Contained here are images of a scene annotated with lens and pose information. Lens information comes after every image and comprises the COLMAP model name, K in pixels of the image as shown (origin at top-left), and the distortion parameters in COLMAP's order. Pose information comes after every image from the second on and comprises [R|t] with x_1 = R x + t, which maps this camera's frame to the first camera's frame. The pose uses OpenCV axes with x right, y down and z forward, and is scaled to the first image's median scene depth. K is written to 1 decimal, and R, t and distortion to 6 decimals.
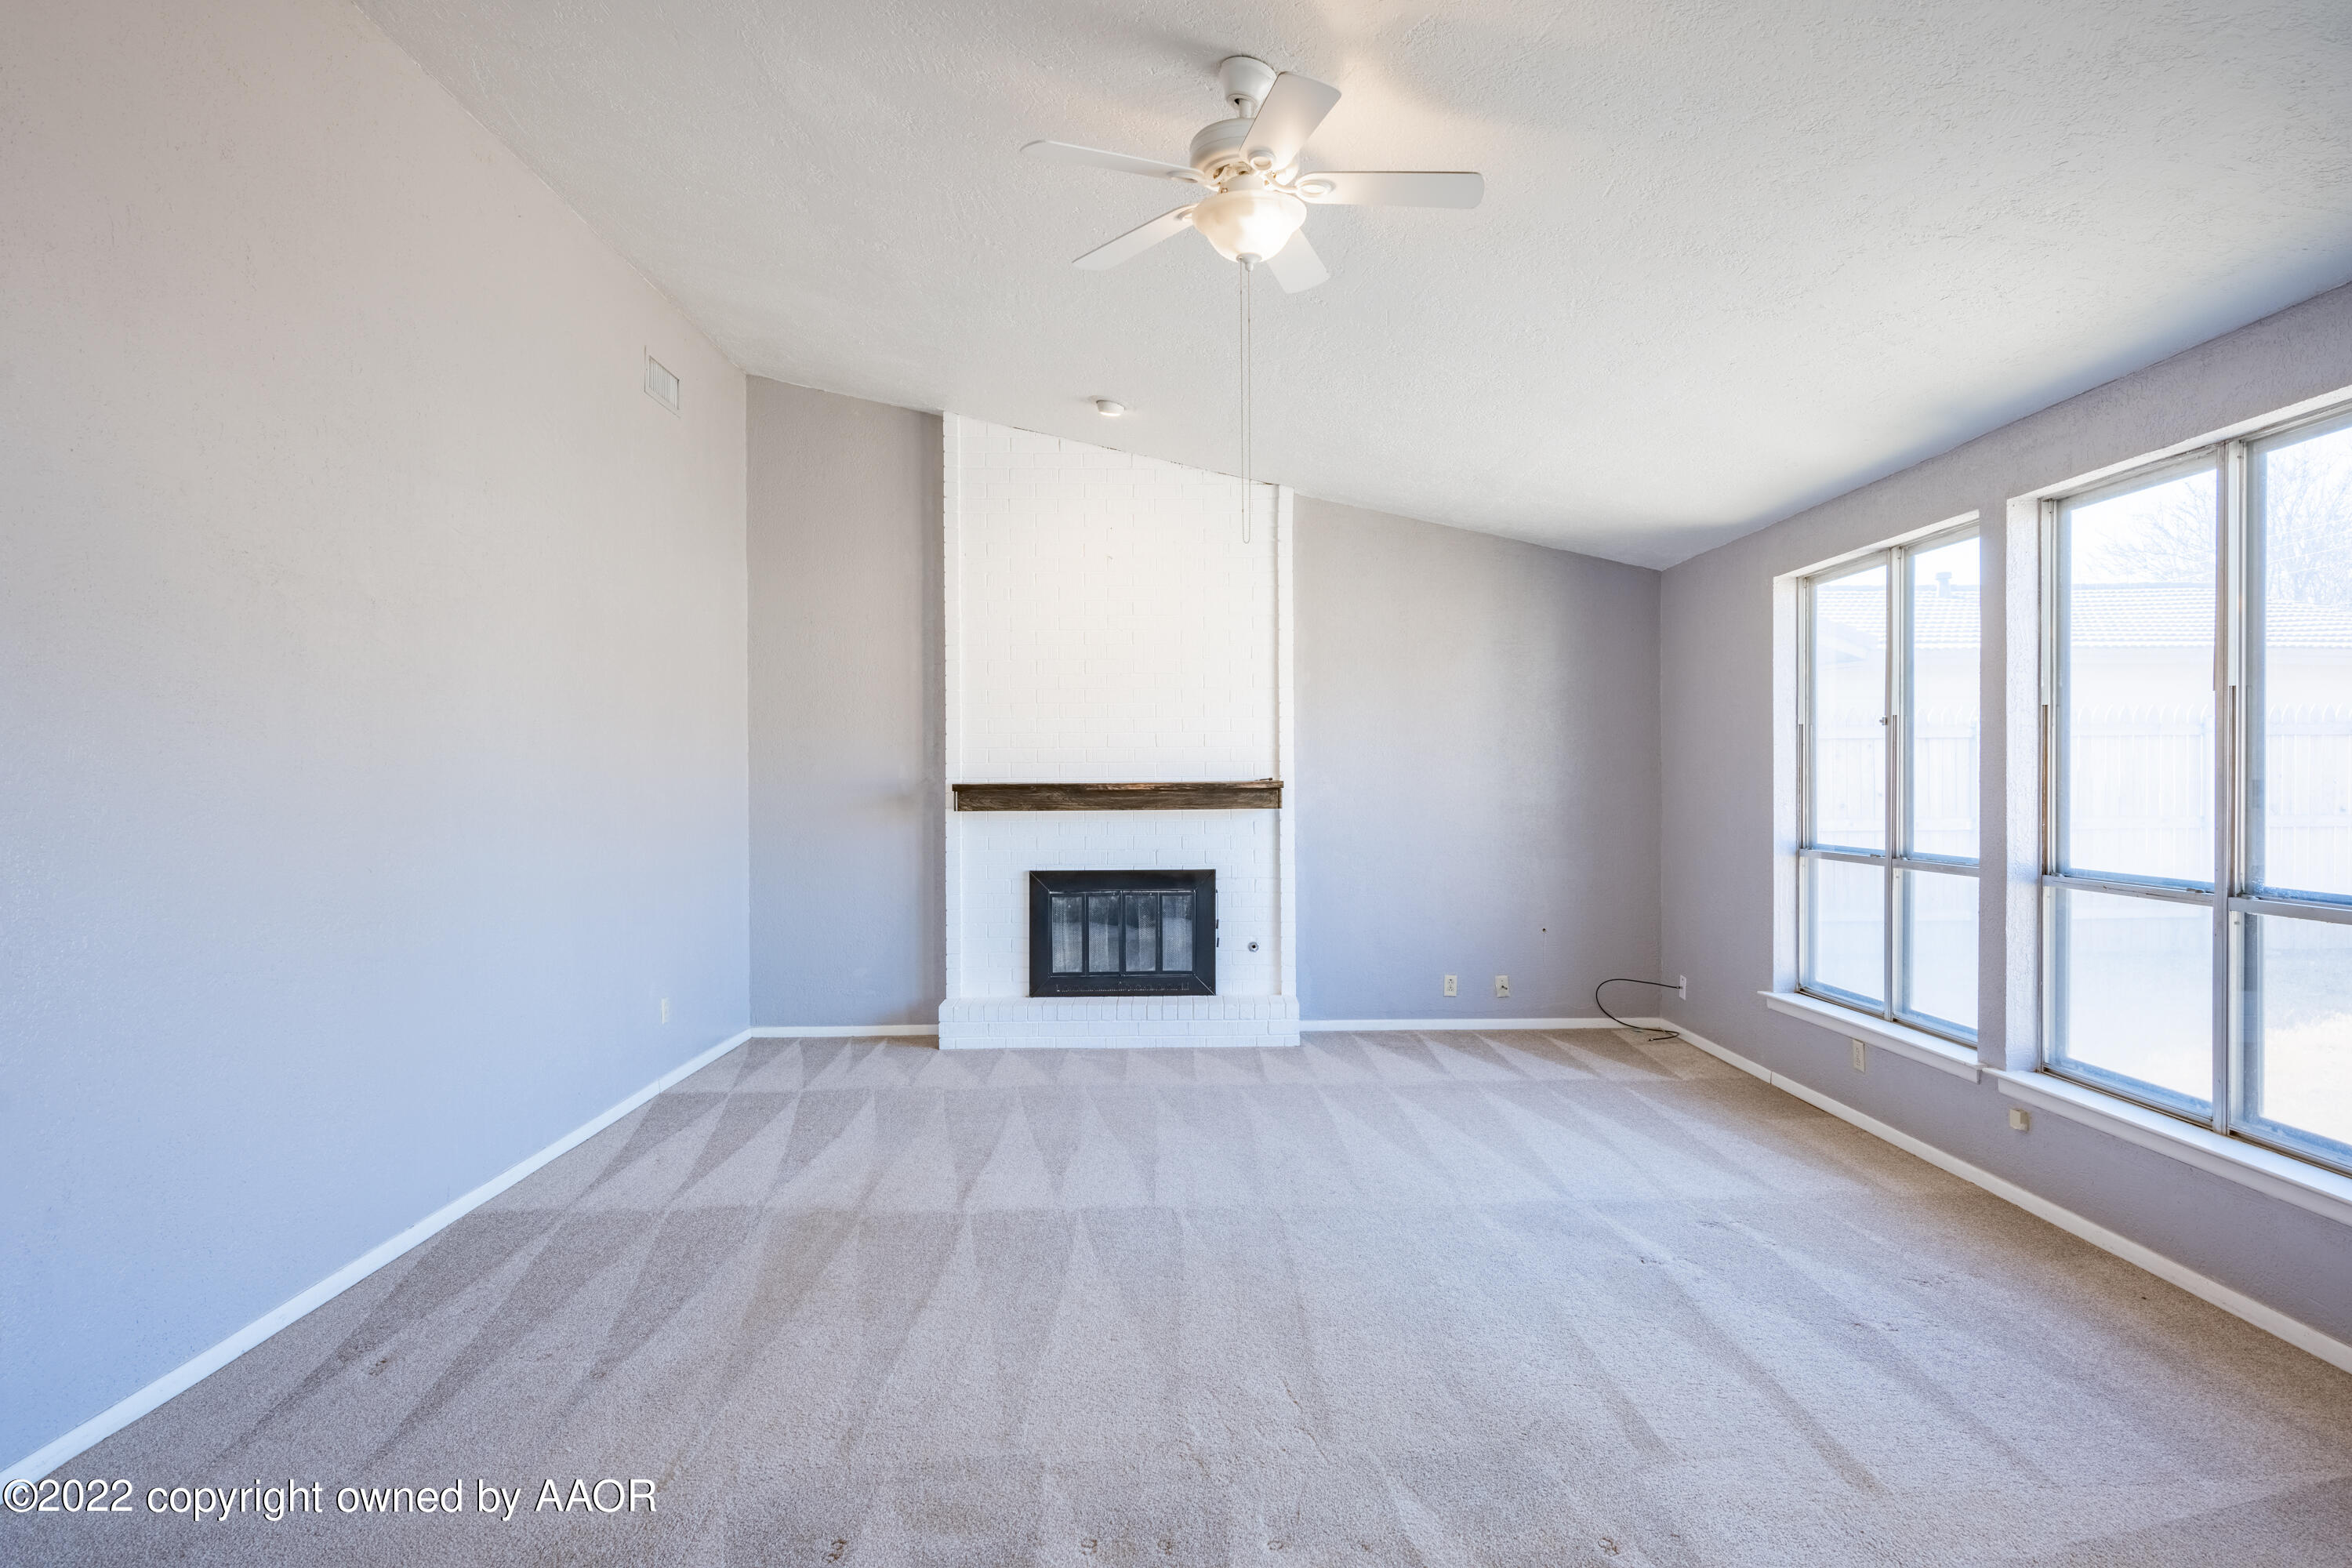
lens RADIAL K [[1293.9, 0, 1176.0], [0, 1293.9, 784.0], [0, 0, 1]] dist [0.000755, 0.000140]
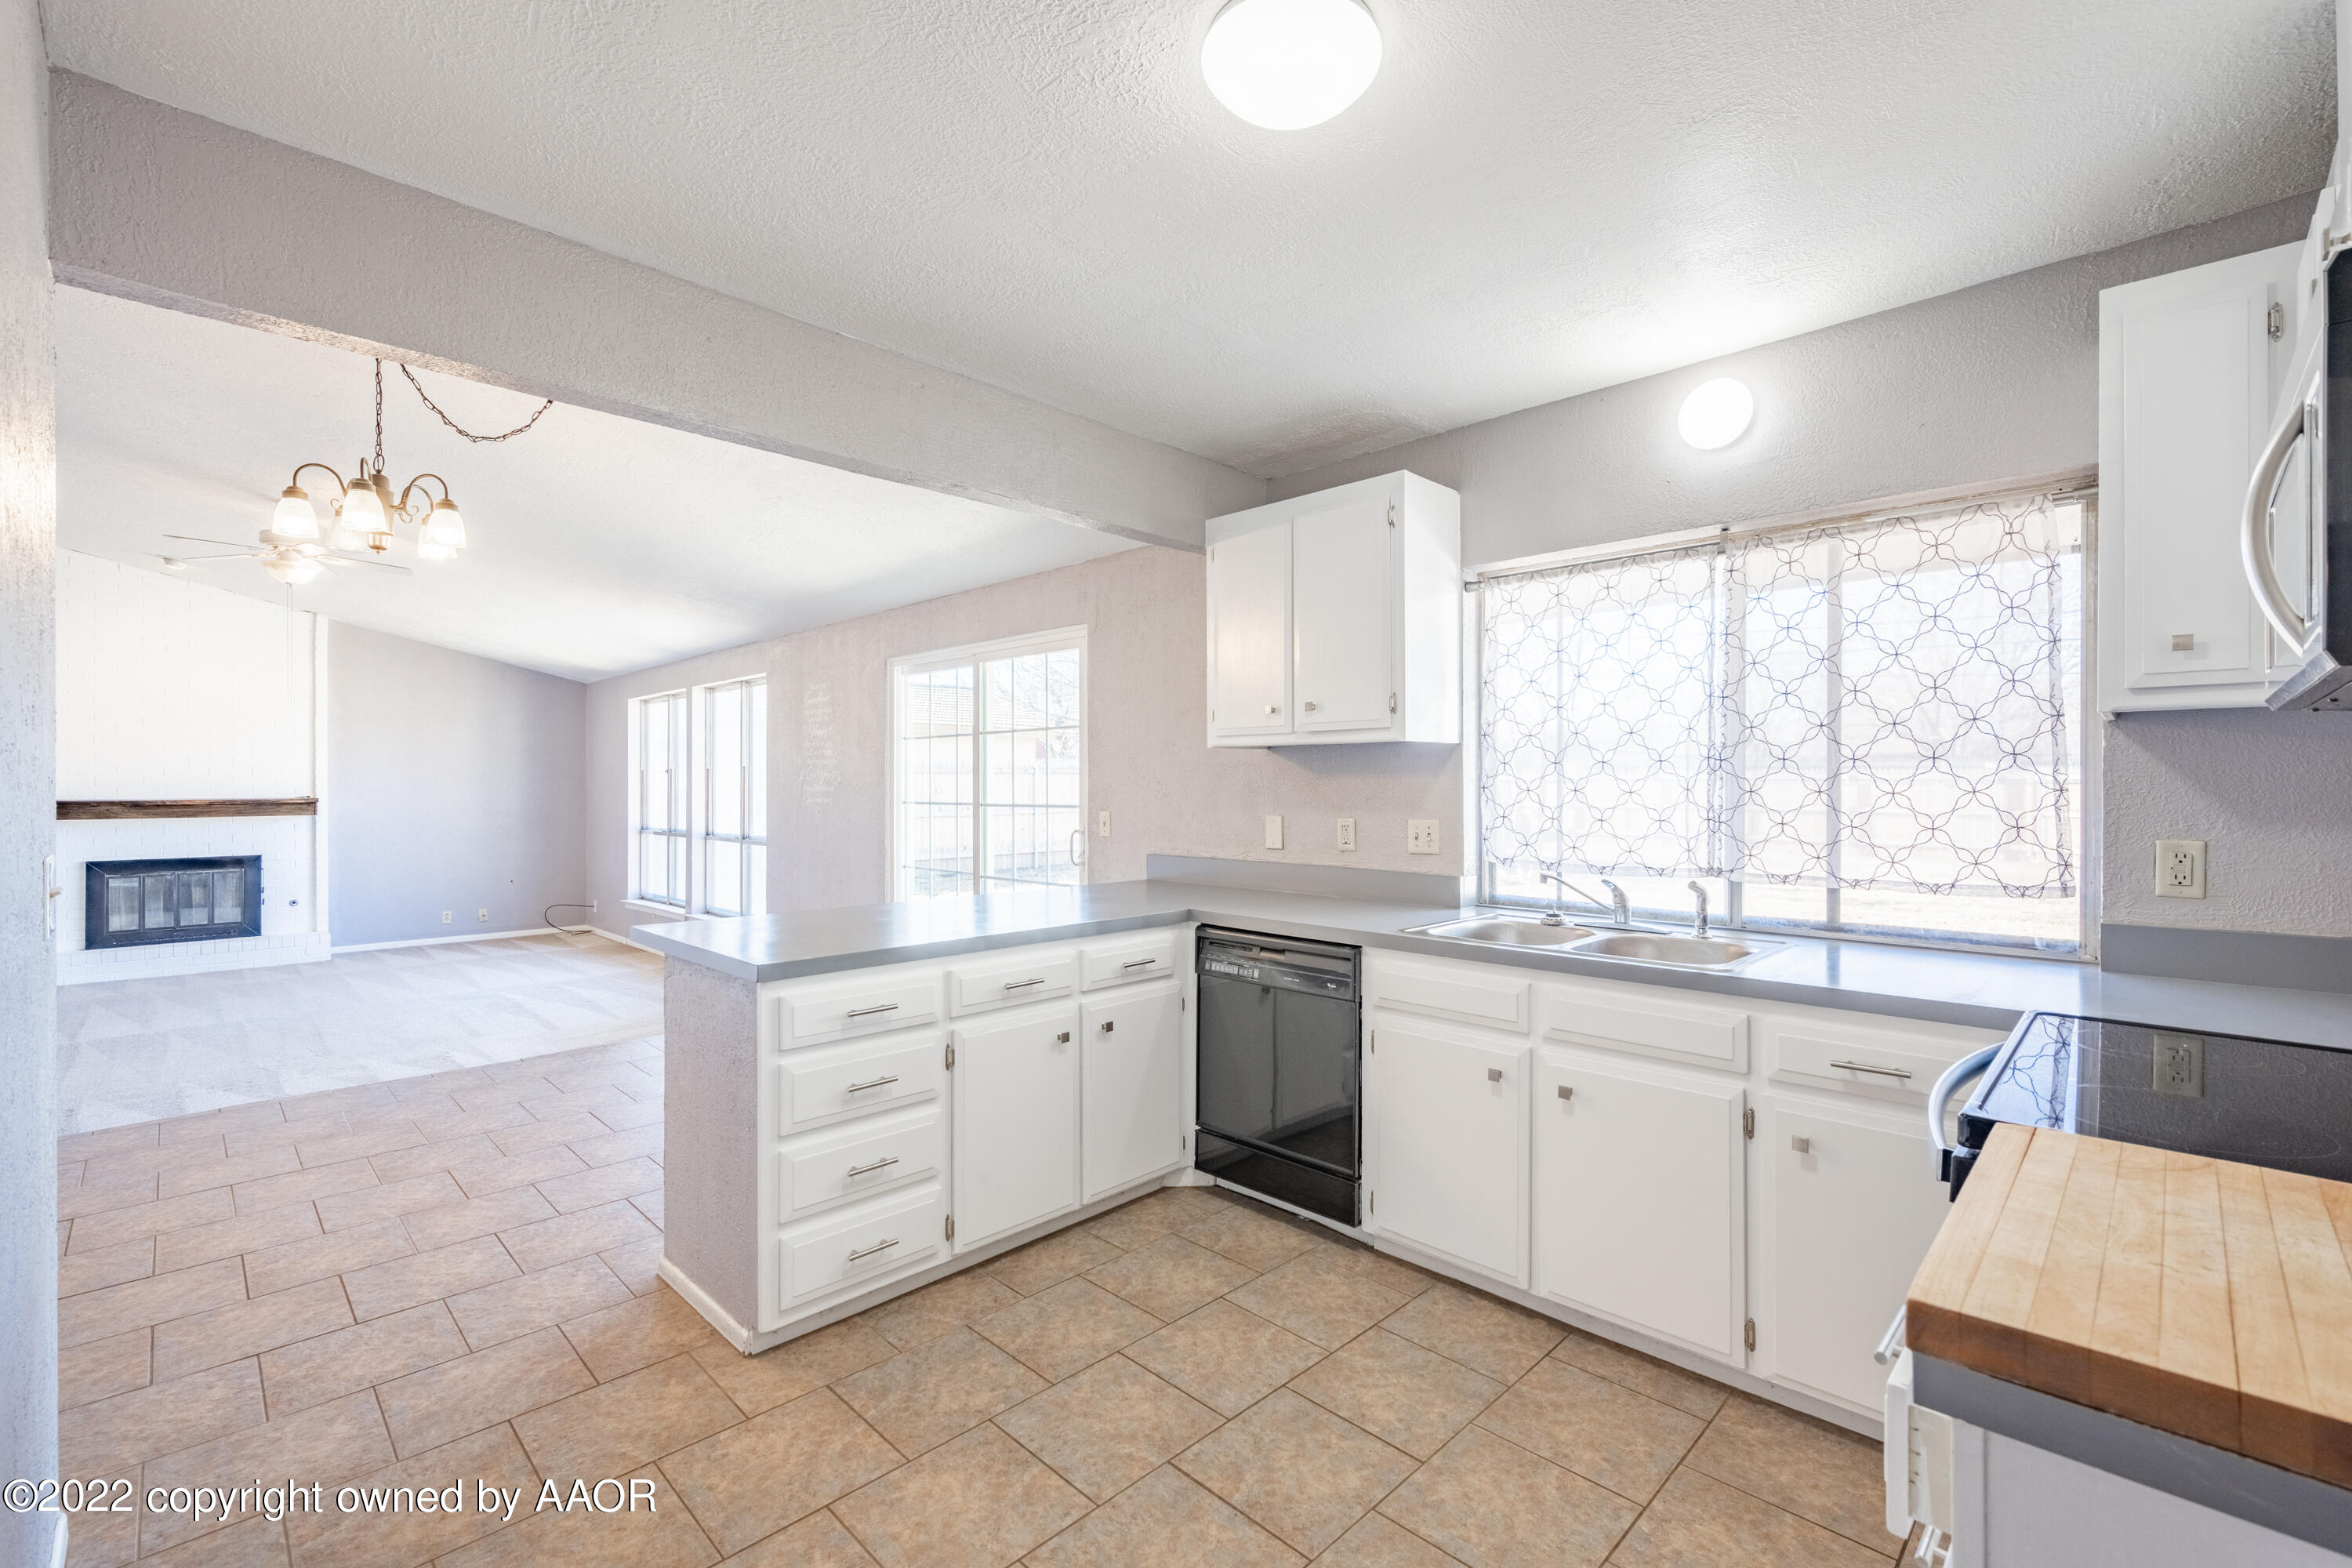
lens RADIAL K [[1010.1, 0, 1176.0], [0, 1010.1, 784.0], [0, 0, 1]] dist [-0.000233, 0.000274]
pose [[0.712389, 0.005112, 0.701766, -0.039745], [0.000763, 0.999967, -0.008058, -0.008851], [-0.701784, 0.006276, 0.712362, -0.649600]]
